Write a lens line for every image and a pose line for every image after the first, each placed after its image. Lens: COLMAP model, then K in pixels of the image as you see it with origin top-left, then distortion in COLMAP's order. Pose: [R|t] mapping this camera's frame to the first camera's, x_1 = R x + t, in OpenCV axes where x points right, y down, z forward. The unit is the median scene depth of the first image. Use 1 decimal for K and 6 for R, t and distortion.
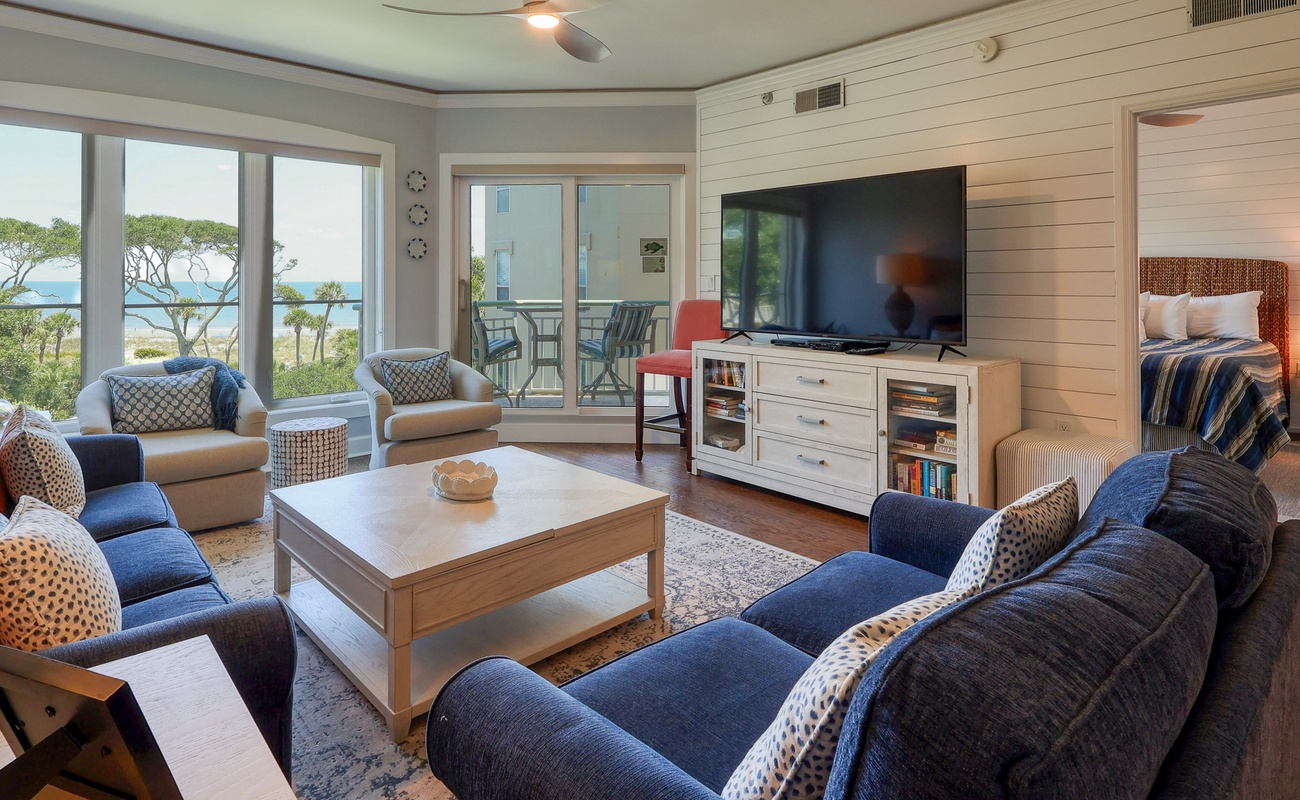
lens RADIAL K [[688.4, 0, 634.5], [0, 688.4, 269.8], [0, 0, 1]] dist [0.002552, -0.002277]
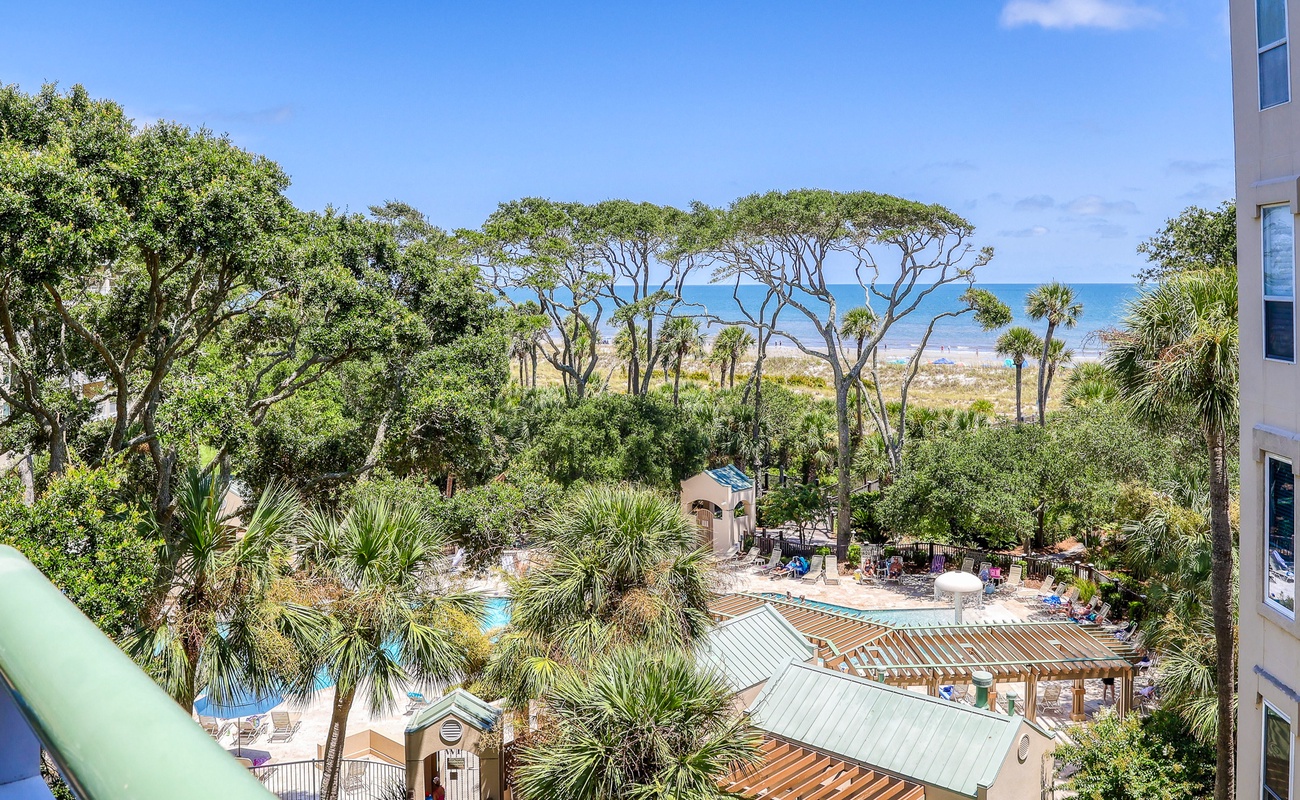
lens RADIAL K [[1117.6, 0, 672.1], [0, 1117.6, 269.8], [0, 0, 1]] dist [-0.068851, 0.010714]
pose [[0.706271, -0.013039, -0.707821, 0.010277], [0.016799, 0.999858, -0.001656, 0.014105], [0.707742, -0.010721, 0.706389, 1.701334]]
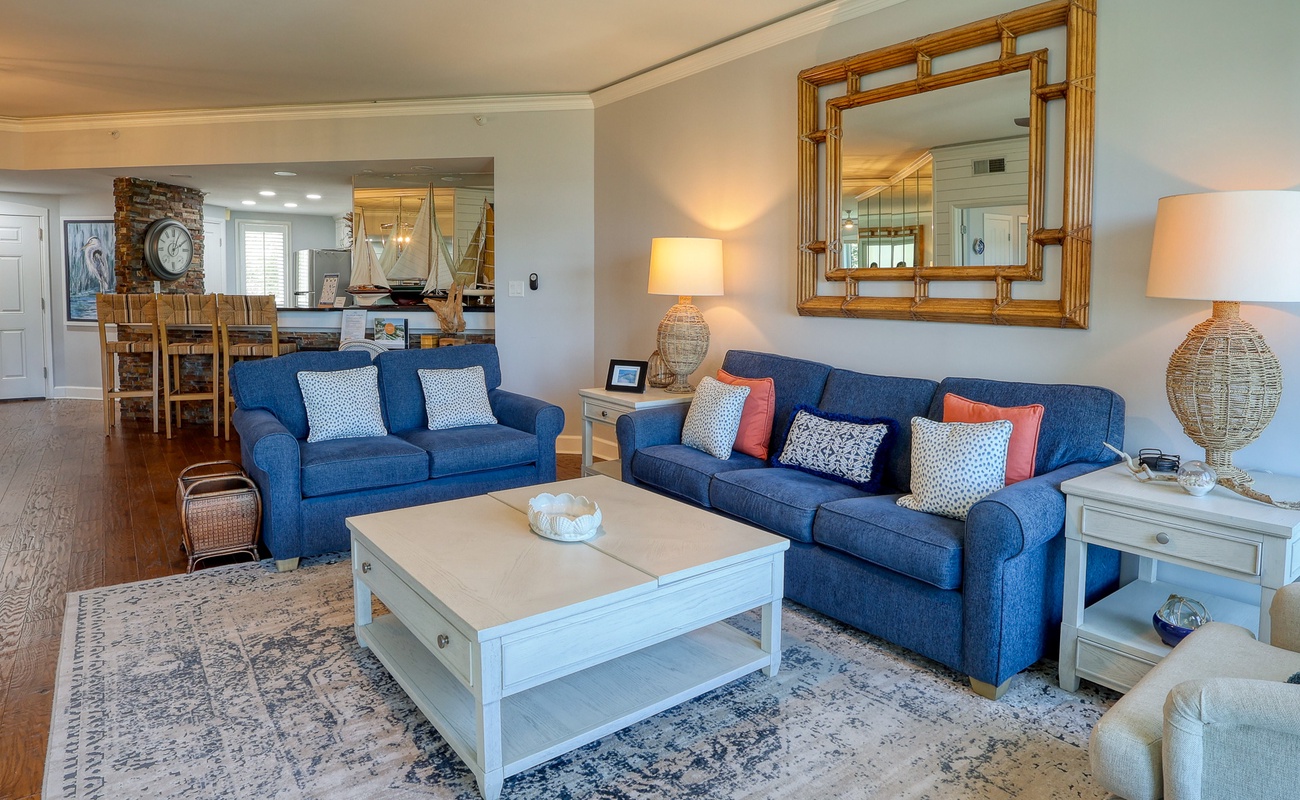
lens RADIAL K [[758.3, 0, 663.0], [0, 758.3, 326.5], [0, 0, 1]] dist [-0.053757, 0.008890]
pose [[-0.995763, -0.014347, 0.090829, -0.260240], [-0.011817, 0.999529, 0.028335, 0.019373], [-0.091193, 0.027141, -0.995463, 1.109520]]
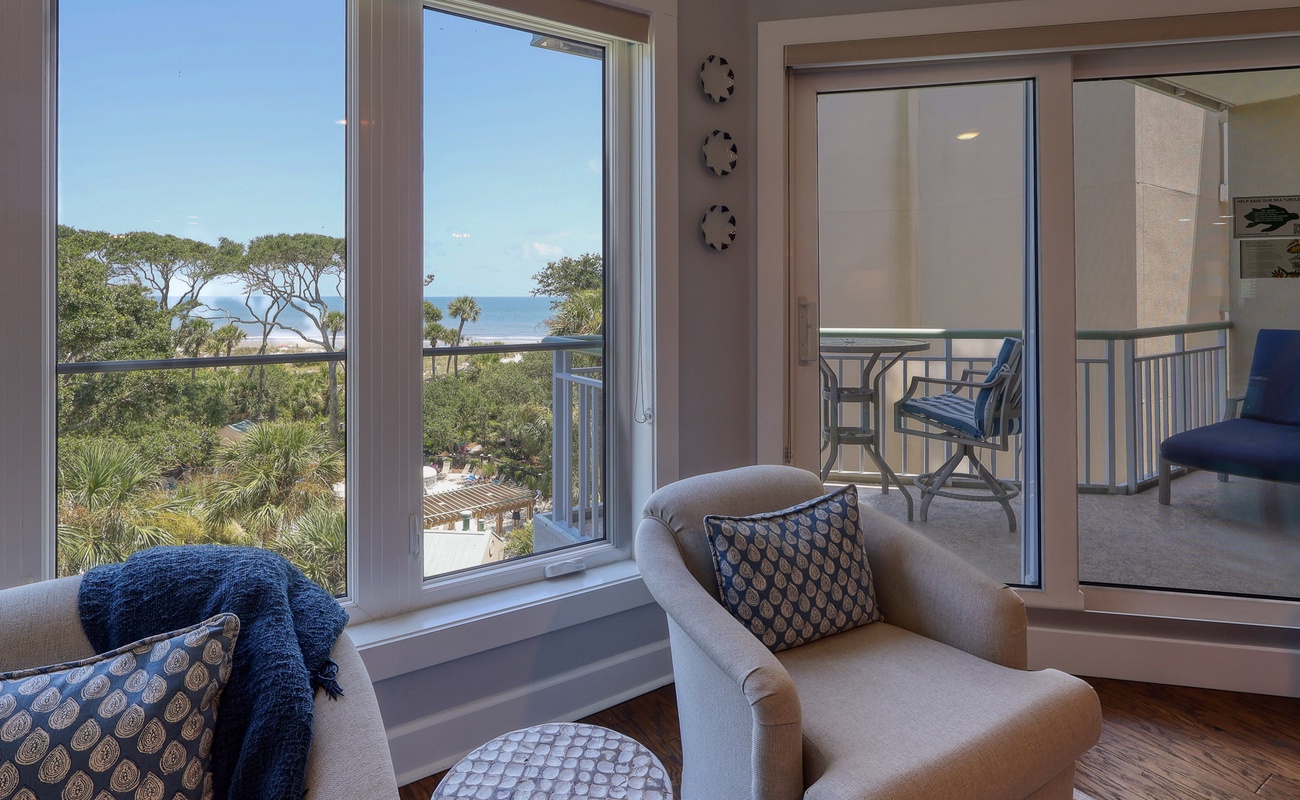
lens RADIAL K [[688.4, 0, 639.3], [0, 688.4, 297.4], [0, 0, 1]] dist [0.002552, -0.002277]
pose [[0.986763, 0.000779, -0.162168, -0.344030], [0.002074, 0.999846, 0.017428, 0.008705], [0.162157, -0.017534, 0.986609, 0.640563]]
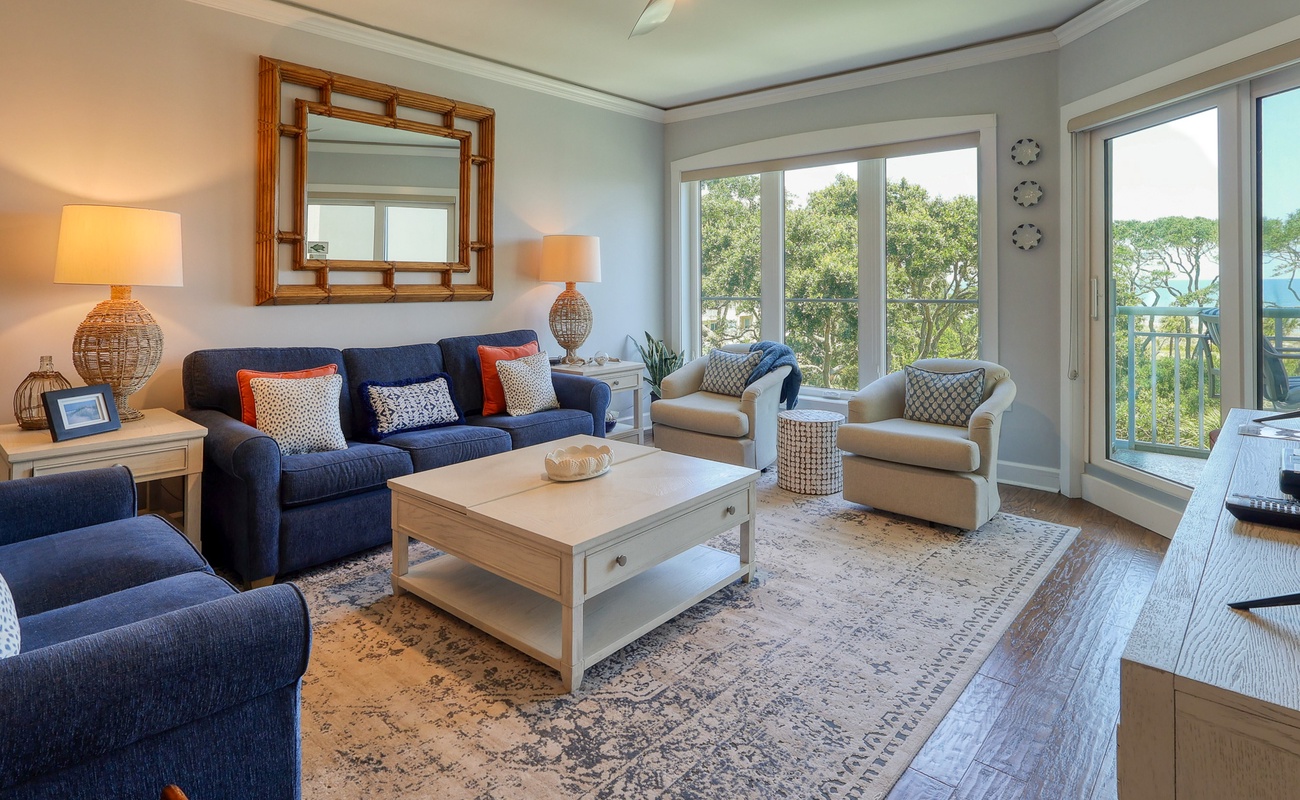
lens RADIAL K [[688.4, 0, 653.1], [0, 688.4, 284.4], [0, 0, 1]] dist [0.002552, -0.002277]
pose [[0.113533, 0.000751, -0.993534, 0.482642], [0.023322, 0.999722, 0.003421, 0.013275], [0.993261, -0.023559, 0.113483, 0.572879]]
